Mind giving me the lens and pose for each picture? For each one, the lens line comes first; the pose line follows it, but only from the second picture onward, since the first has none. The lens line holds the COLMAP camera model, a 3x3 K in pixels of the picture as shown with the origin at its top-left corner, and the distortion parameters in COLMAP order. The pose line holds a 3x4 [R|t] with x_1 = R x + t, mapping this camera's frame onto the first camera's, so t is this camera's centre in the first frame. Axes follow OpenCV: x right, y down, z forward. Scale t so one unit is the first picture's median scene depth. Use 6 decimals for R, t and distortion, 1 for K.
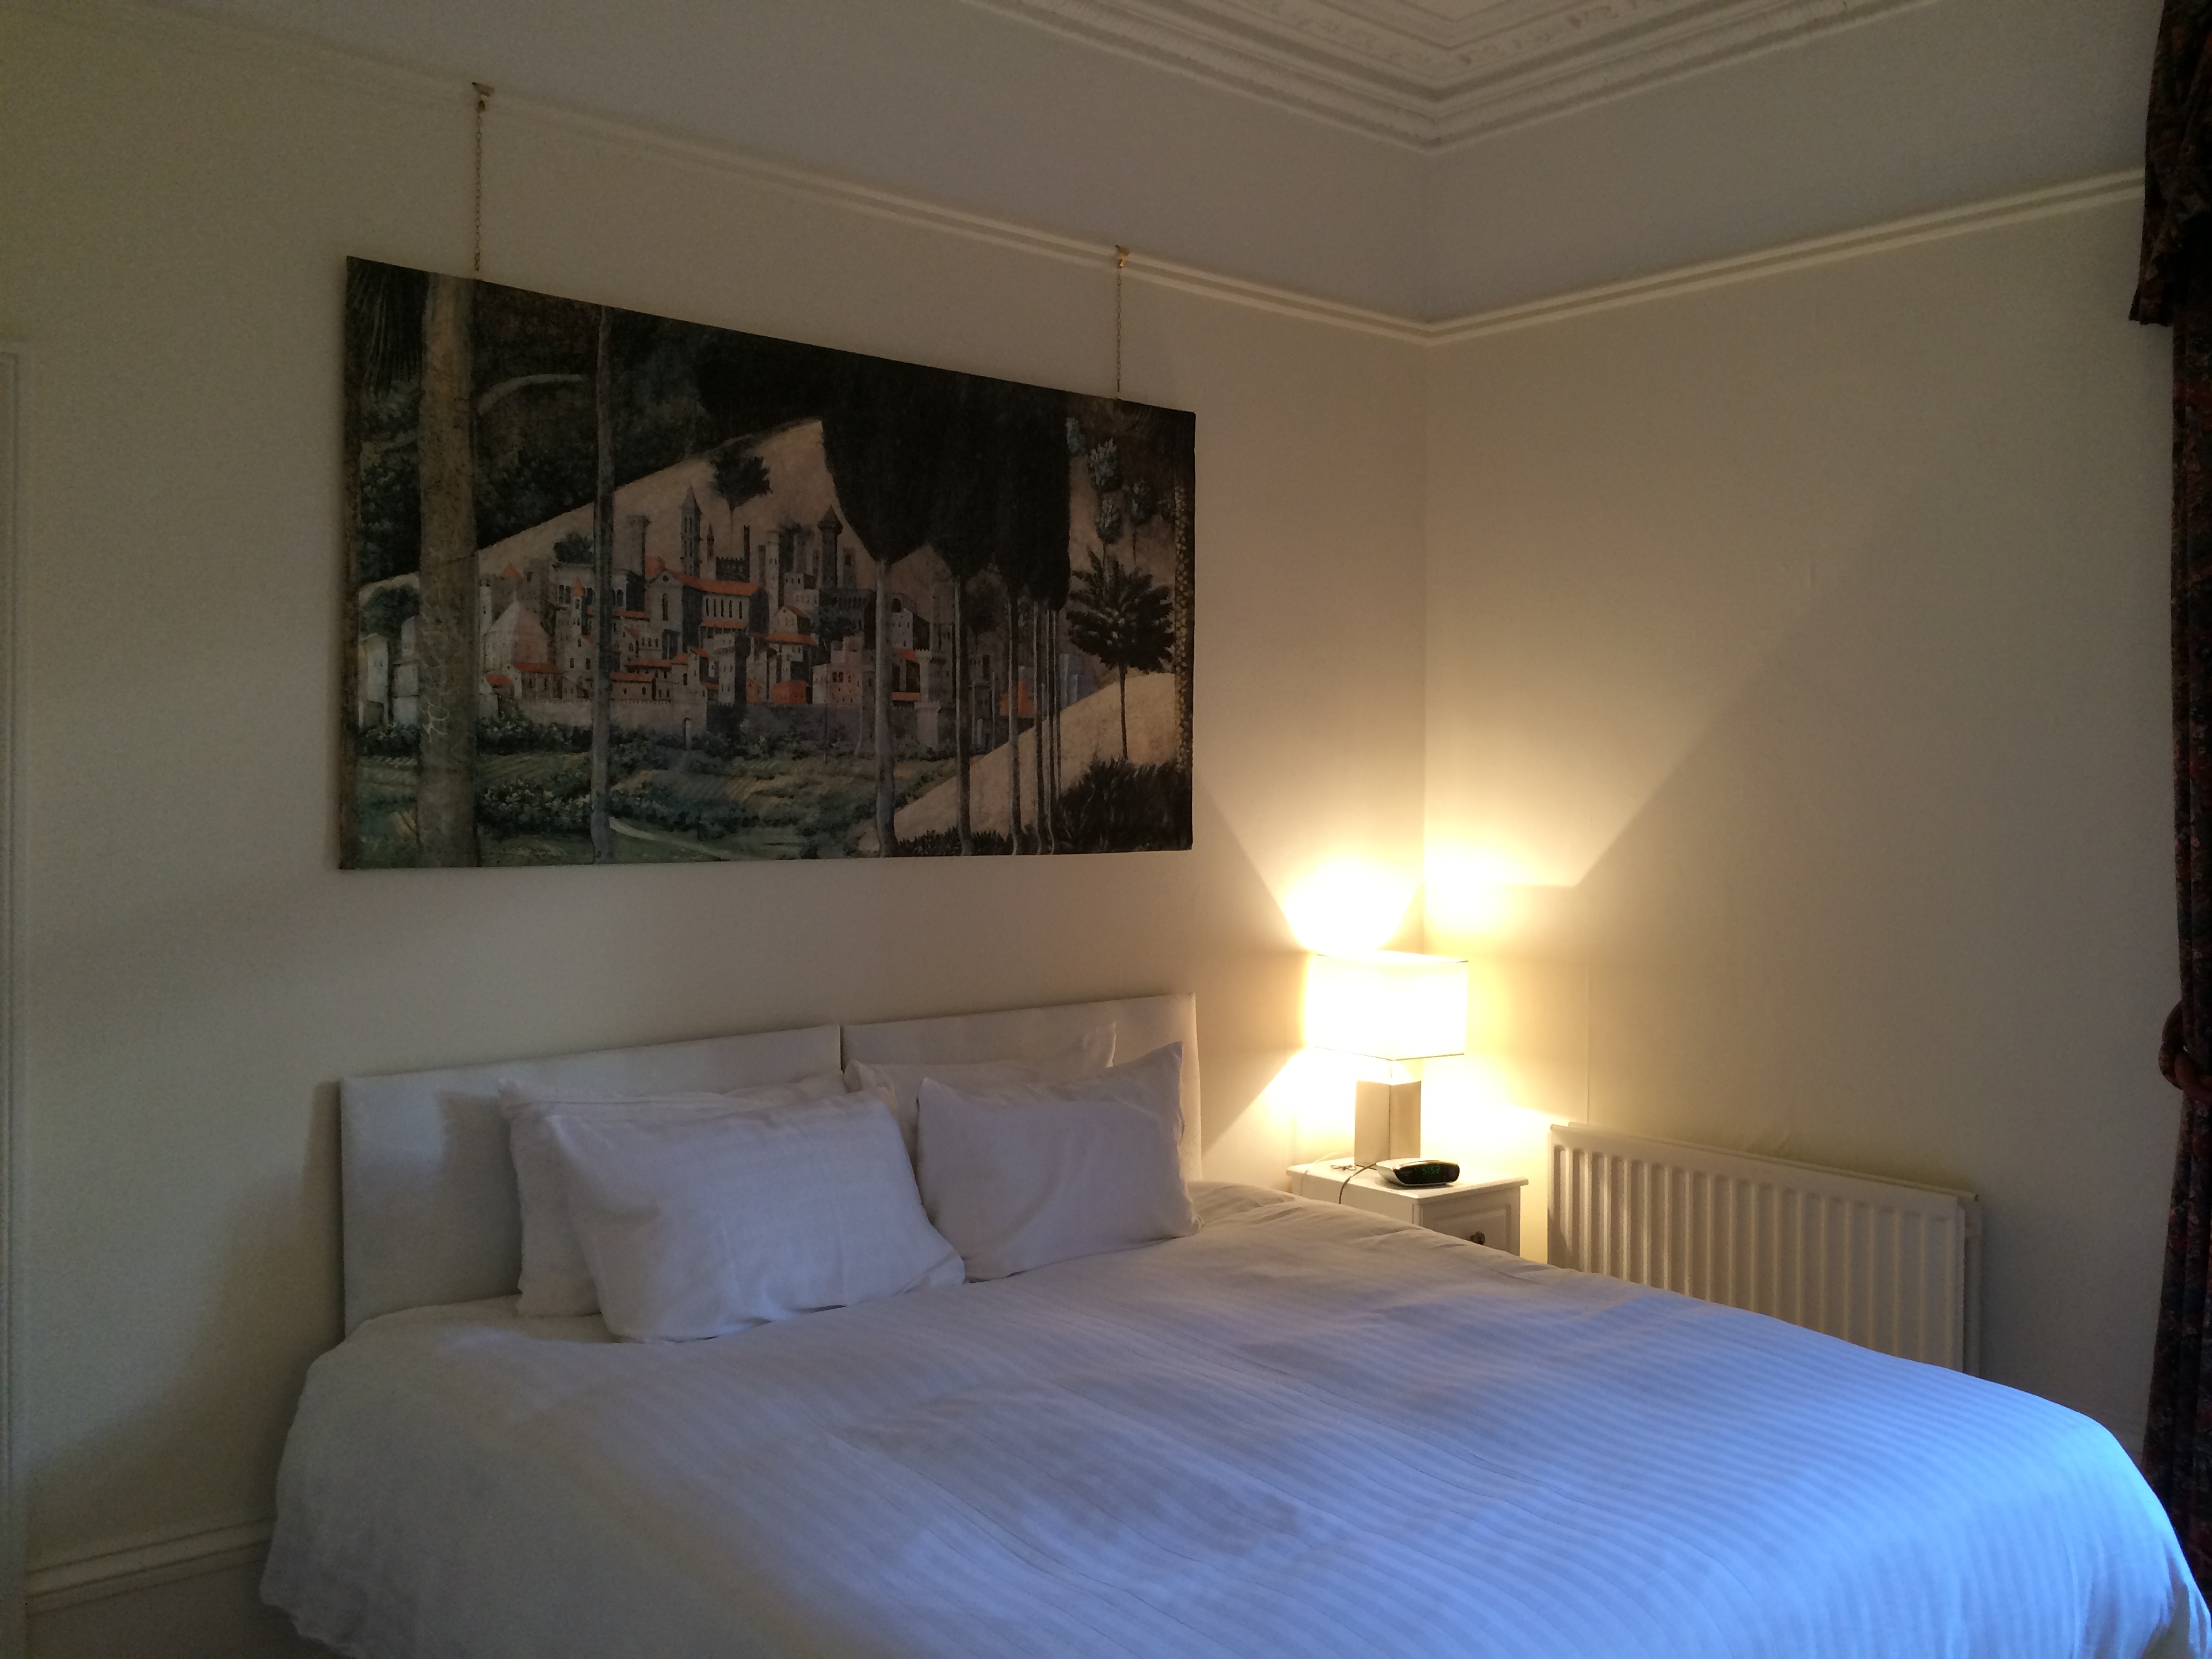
lens RADIAL K [[1882.0, 0, 1099.9], [0, 1882.0, 827.2], [0, 0, 1]] dist [0.029394, -0.111120]
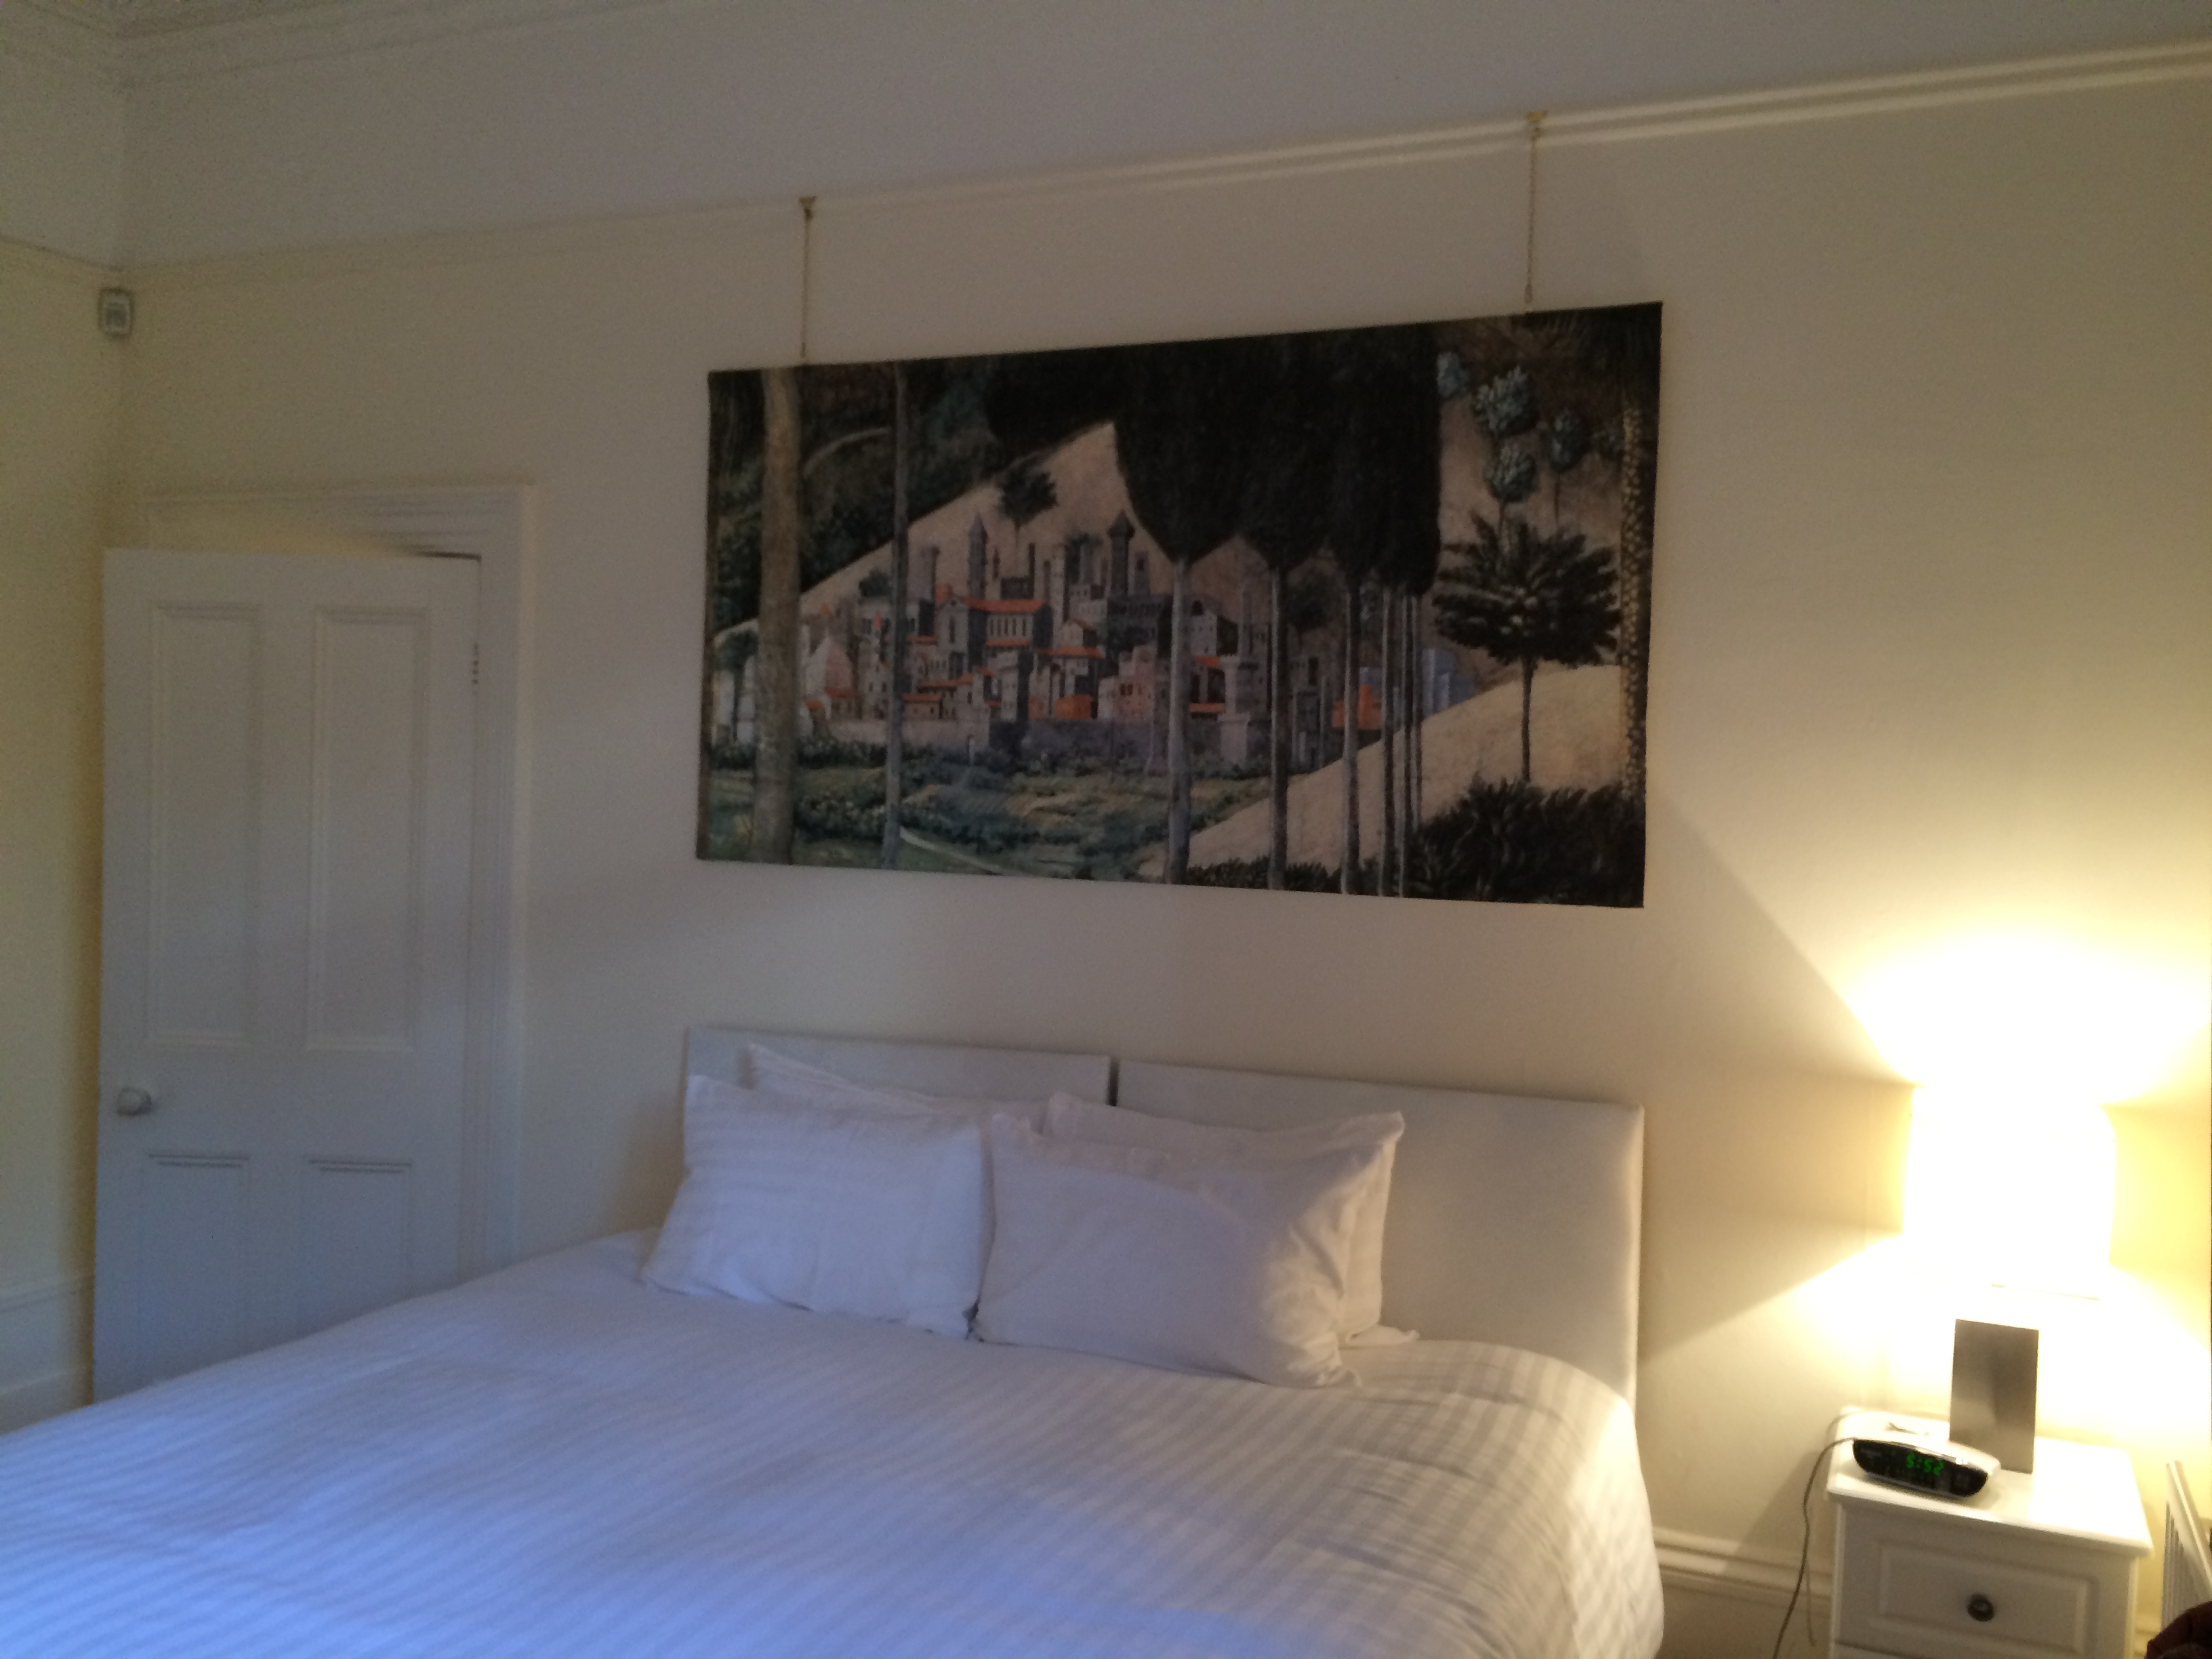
lens RADIAL K [[1882.0, 0, 1107.4], [0, 1882.0, 823.4], [0, 0, 1]] dist [0.029394, -0.111120]
pose [[0.434752, 0.025419, -0.900191, 0.712644], [-0.046085, 0.998920, 0.005950, -0.018017], [0.899370, 0.038899, 0.435454, 0.585355]]
